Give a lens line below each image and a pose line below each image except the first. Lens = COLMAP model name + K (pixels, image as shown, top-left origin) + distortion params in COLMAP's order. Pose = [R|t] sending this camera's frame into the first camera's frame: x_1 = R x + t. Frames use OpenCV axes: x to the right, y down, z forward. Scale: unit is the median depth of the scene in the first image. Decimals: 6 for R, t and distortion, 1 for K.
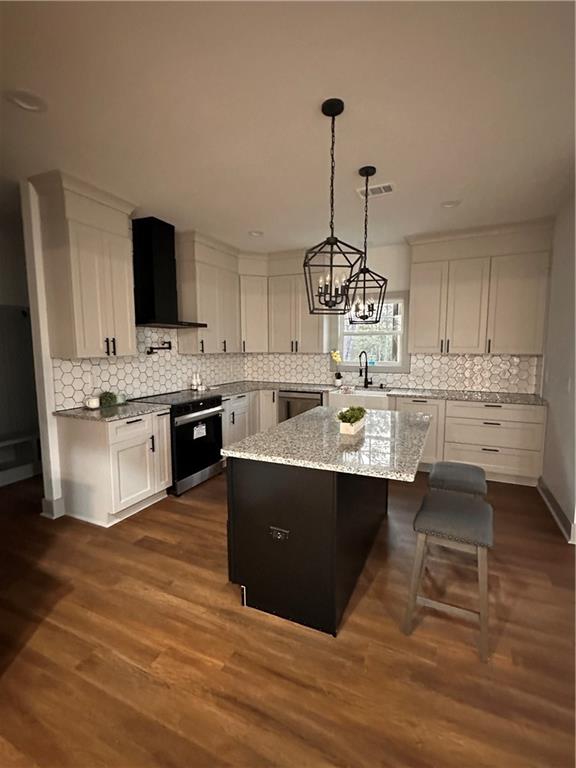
lens RADIAL K [[362.8, 0, 286.1], [0, 362.8, 384.3], [0, 0, 1]] dist [-0.003503, 0.000130]
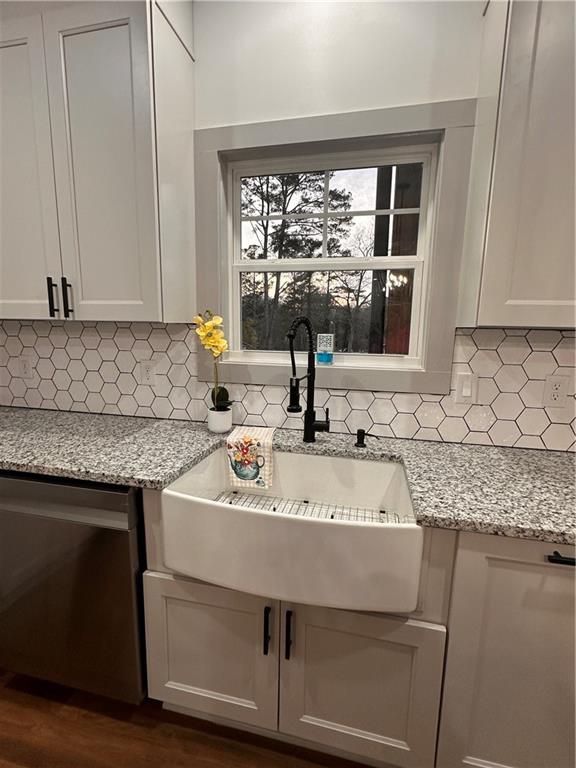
lens RADIAL K [[362.8, 0, 287.4], [0, 362.8, 386.4], [0, 0, 1]] dist [-0.003503, 0.000130]
pose [[0.977824, -0.012190, 0.209073, 0.161629], [0.000325, 0.998392, 0.056692, -0.061993], [-0.209428, -0.055366, 0.976255, 0.821478]]
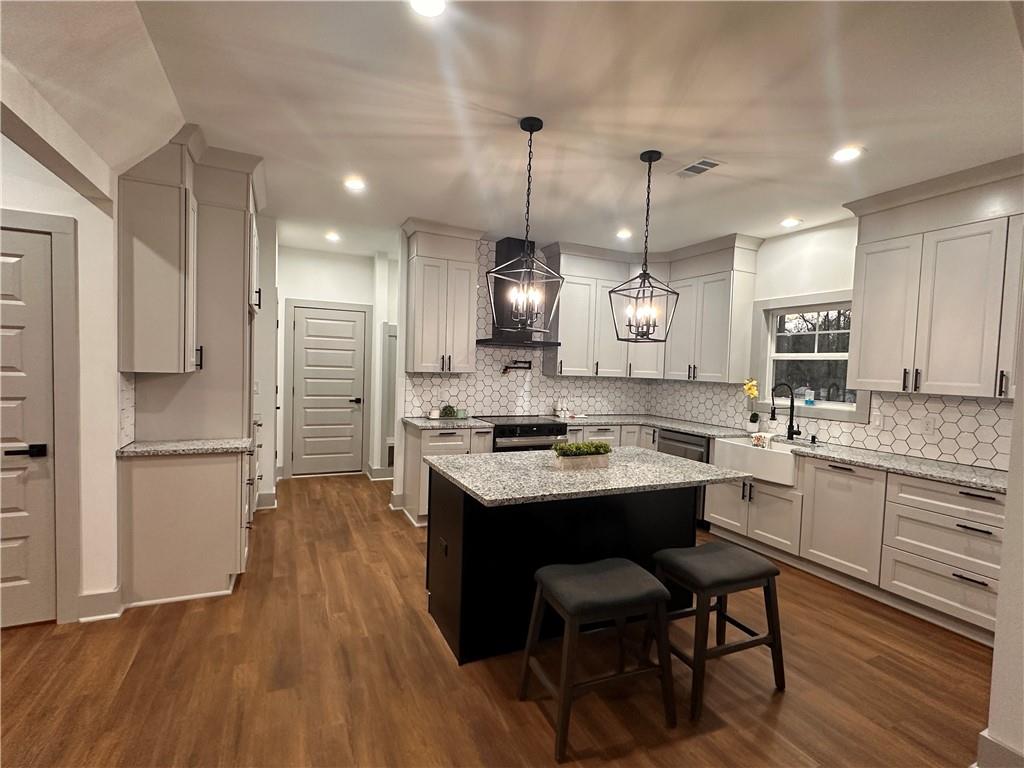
lens RADIAL K [[483.7, 0, 509.5], [0, 483.7, 385.7], [0, 0, 1]] dist [-0.003503, 0.000130]
pose [[0.763513, 0.055678, -0.643387, 0.446512], [-0.103688, 0.993920, -0.037034, -0.002972], [0.637414, 0.094987, 0.764644, 0.015284]]
